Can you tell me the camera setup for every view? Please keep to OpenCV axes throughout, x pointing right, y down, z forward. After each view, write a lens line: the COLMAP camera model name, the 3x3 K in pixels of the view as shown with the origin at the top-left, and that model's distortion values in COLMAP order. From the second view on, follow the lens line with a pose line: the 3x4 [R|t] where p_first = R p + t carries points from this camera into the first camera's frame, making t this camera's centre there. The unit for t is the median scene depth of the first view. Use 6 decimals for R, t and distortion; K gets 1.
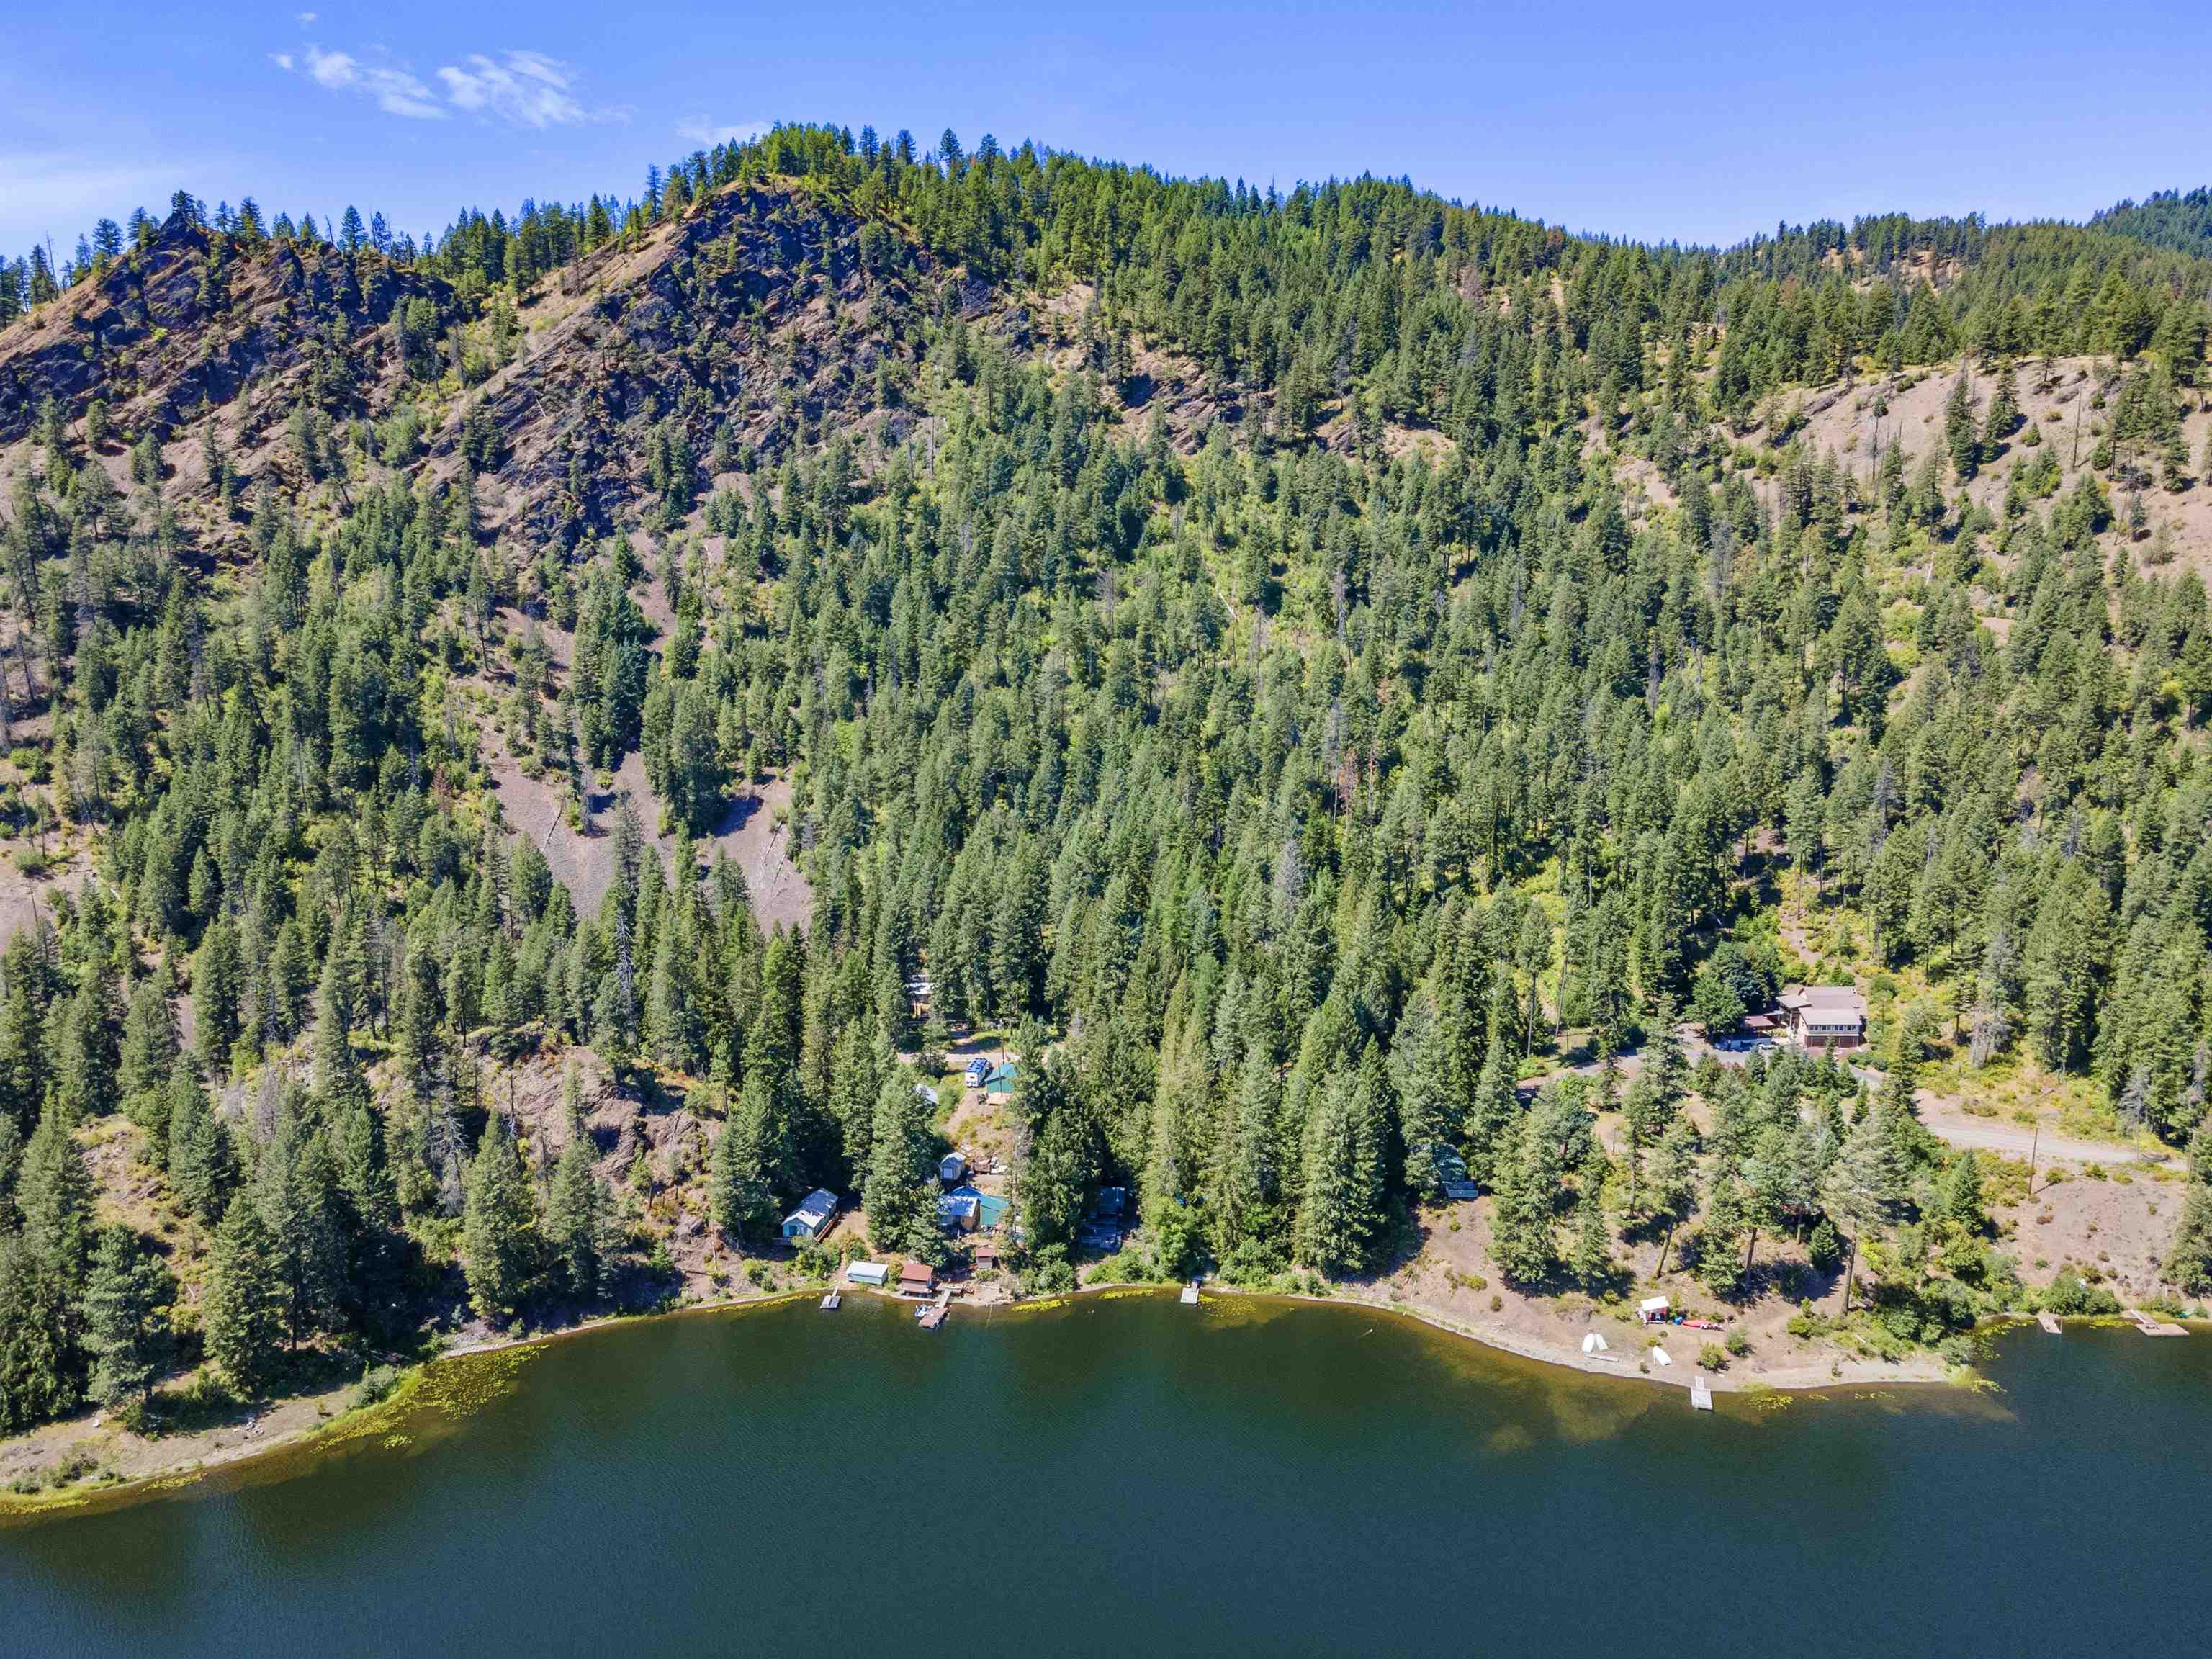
lens RADIAL K [[1623.2, 0, 1054.6], [0, 1623.2, 802.0], [0, 0, 1]] dist [0.039252, 0.000951]
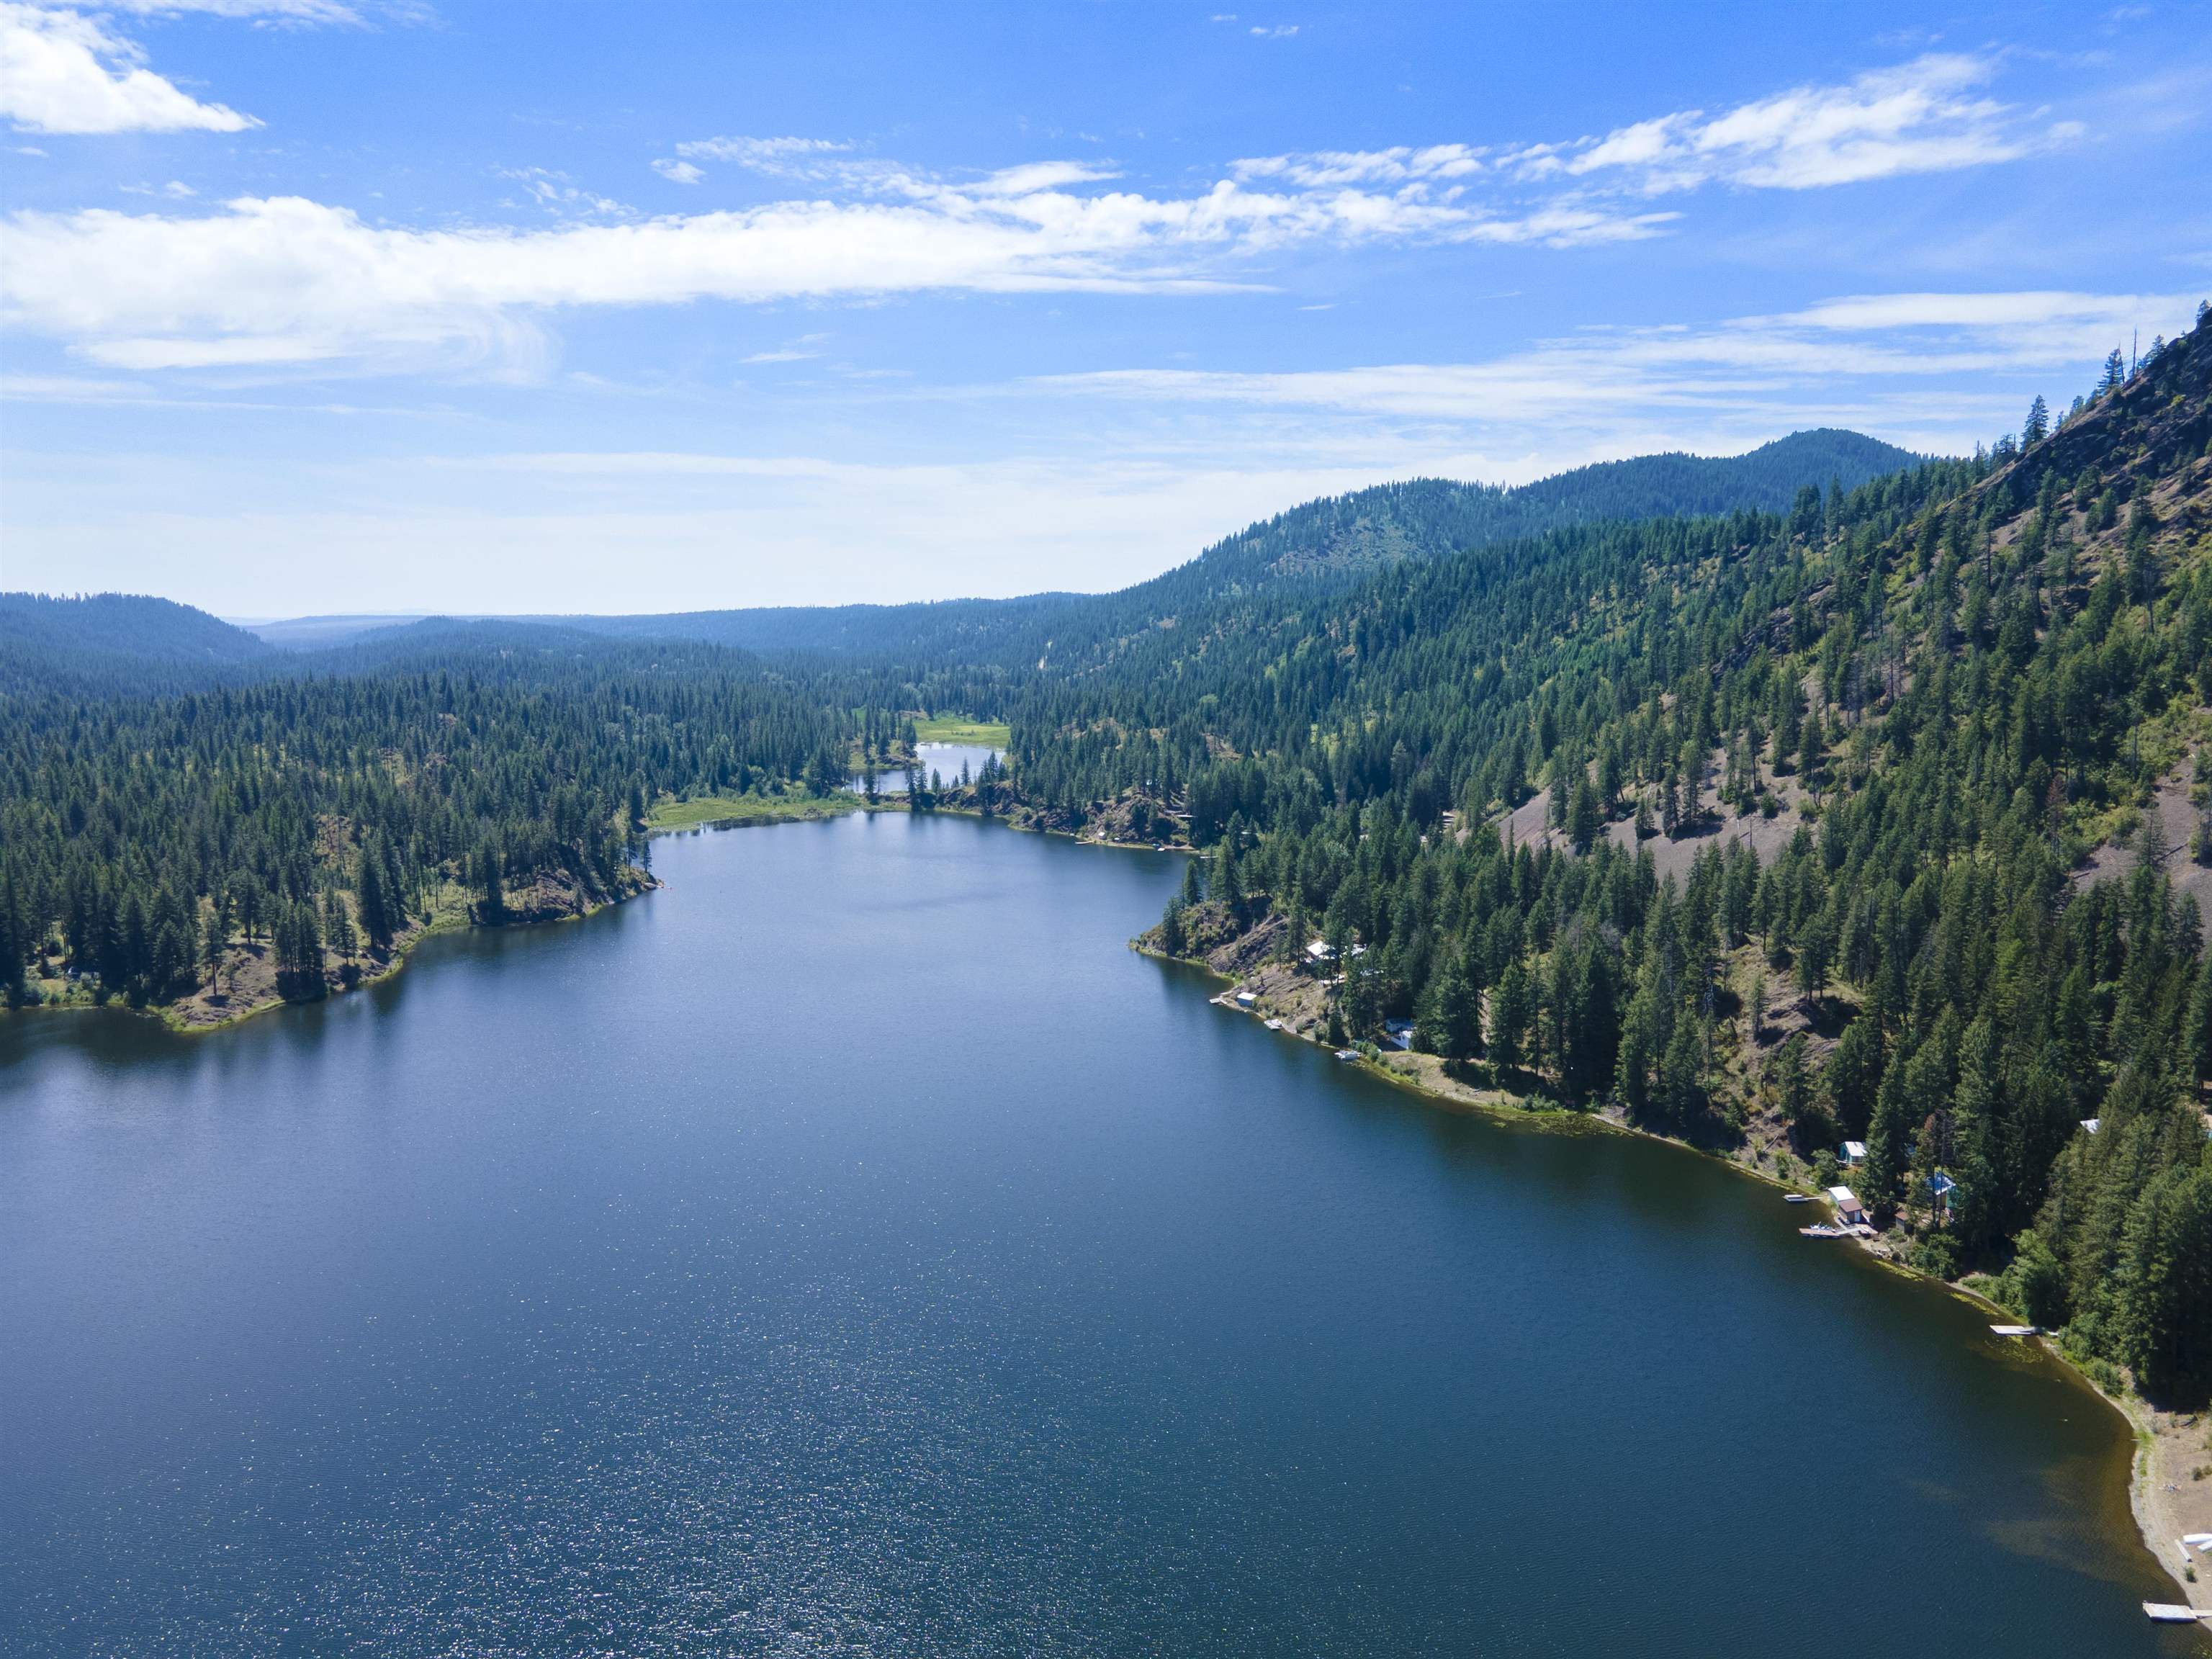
lens RADIAL K [[1570.2, 0, 1127.0], [0, 1570.2, 834.3], [0, 0, 1]] dist [0.042549, -0.001086]
pose [[0.124230, 0.140138, -0.982308, 0.984072], [-0.108871, 0.985925, 0.126885, -0.082559], [0.986263, 0.091182, 0.137738, 0.264510]]
